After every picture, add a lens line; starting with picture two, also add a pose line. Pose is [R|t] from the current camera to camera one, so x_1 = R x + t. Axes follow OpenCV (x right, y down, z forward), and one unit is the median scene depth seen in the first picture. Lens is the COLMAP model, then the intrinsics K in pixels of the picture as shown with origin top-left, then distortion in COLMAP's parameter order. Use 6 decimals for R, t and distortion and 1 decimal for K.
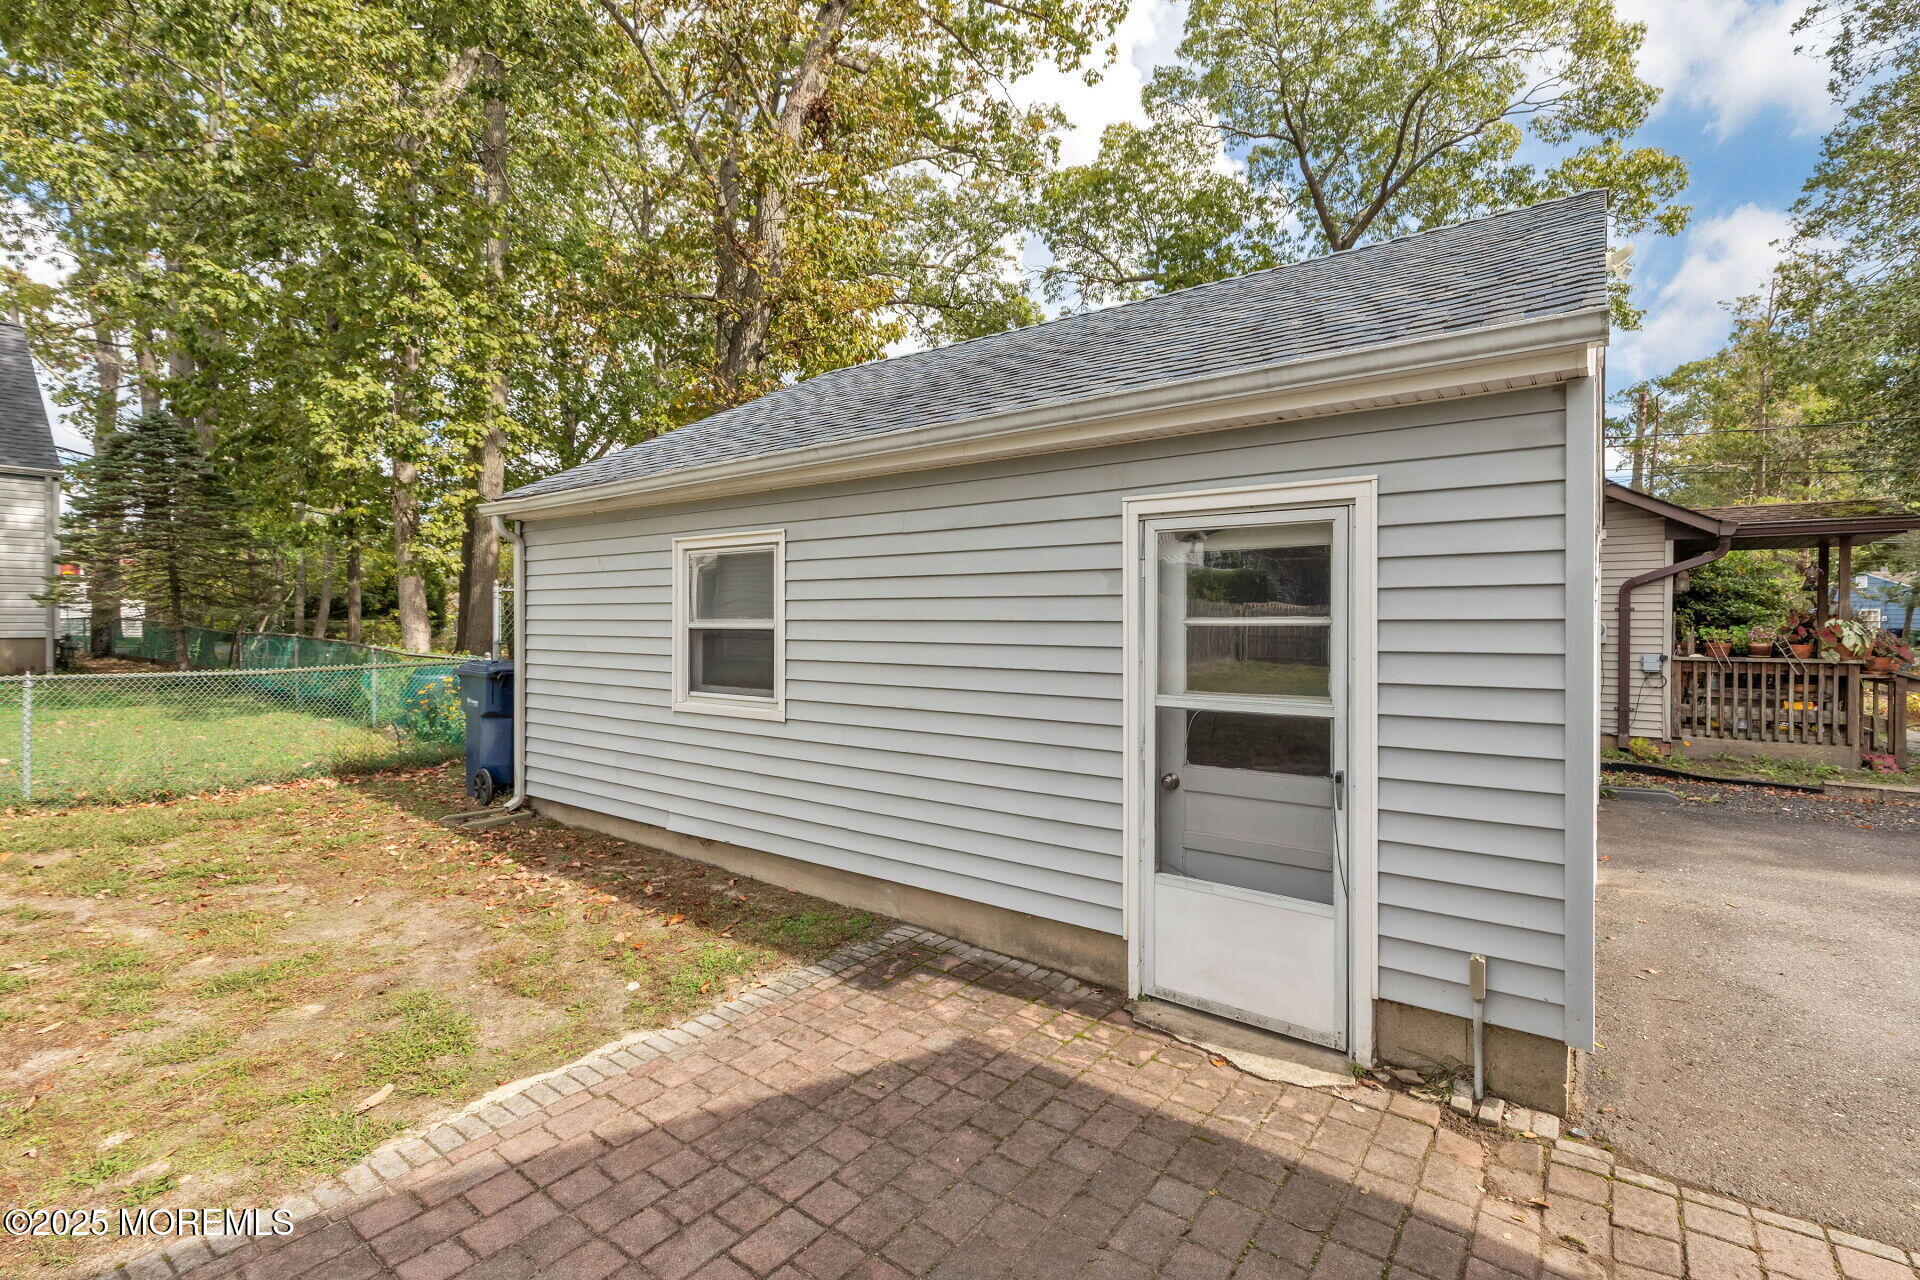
lens RADIAL K [[859.9, 0, 965.6], [0, 859.9, 626.3], [0, 0, 1]] dist [0.001150, -0.002702]
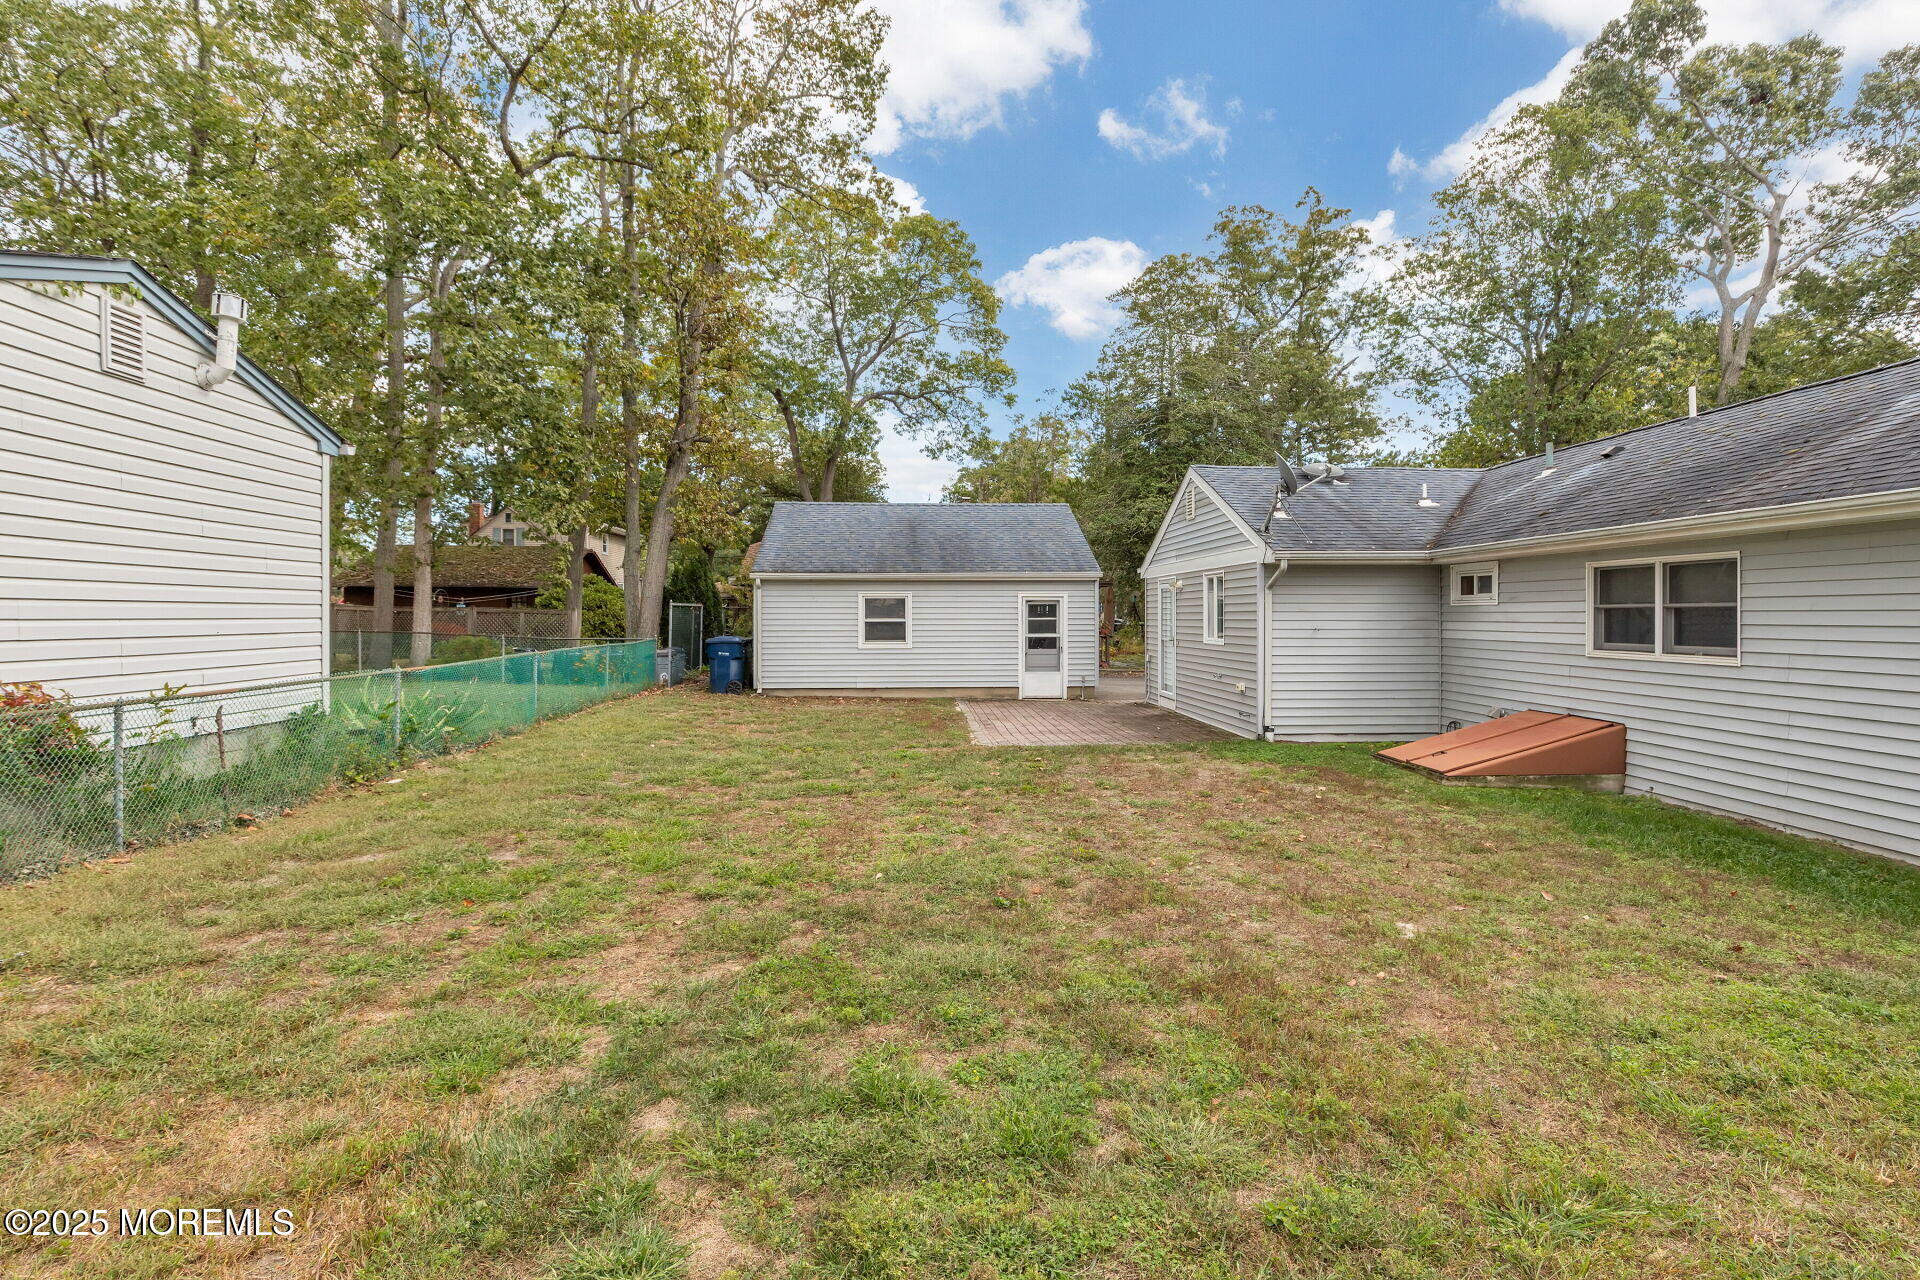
lens RADIAL K [[940.2, 0, 926.6], [0, 940.2, 619.4], [0, 0, 1]] dist [-0.006236, 0.001794]
pose [[0.781965, -0.001519, 0.623320, -3.534695], [0.006001, 0.999969, -0.005092, 0.020622], [-0.623293, 0.007722, 0.781950, -2.801978]]
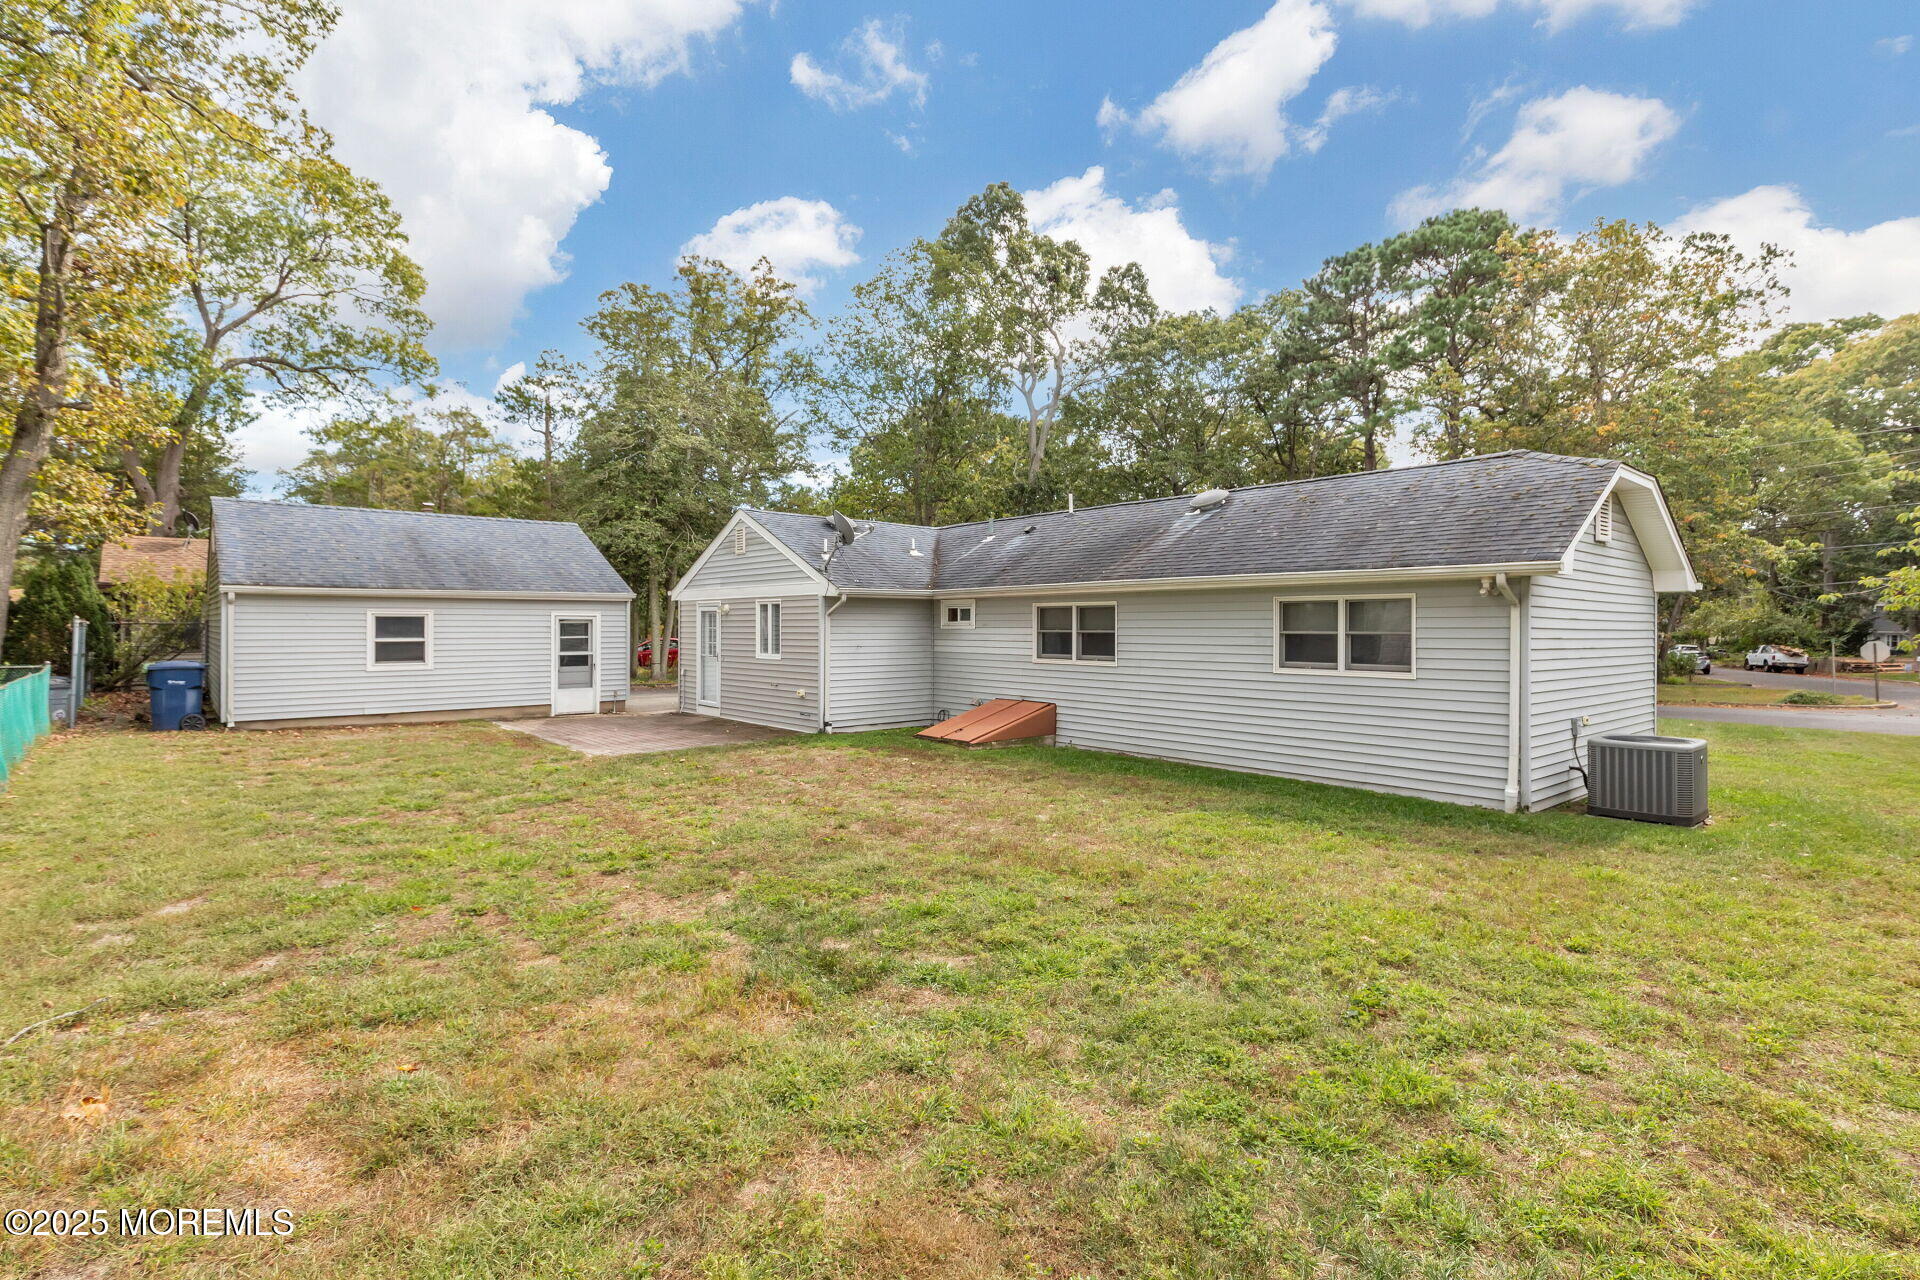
lens RADIAL K [[954.7, 0, 980.7], [0, 954.7, 627.4], [0, 0, 1]] dist [-0.003262, -0.001980]
pose [[0.196534, -0.000620, 0.980497, -4.734261], [0.009197, 0.999957, -0.001211, -0.035463], [-0.980454, 0.009256, 0.196531, -2.482832]]
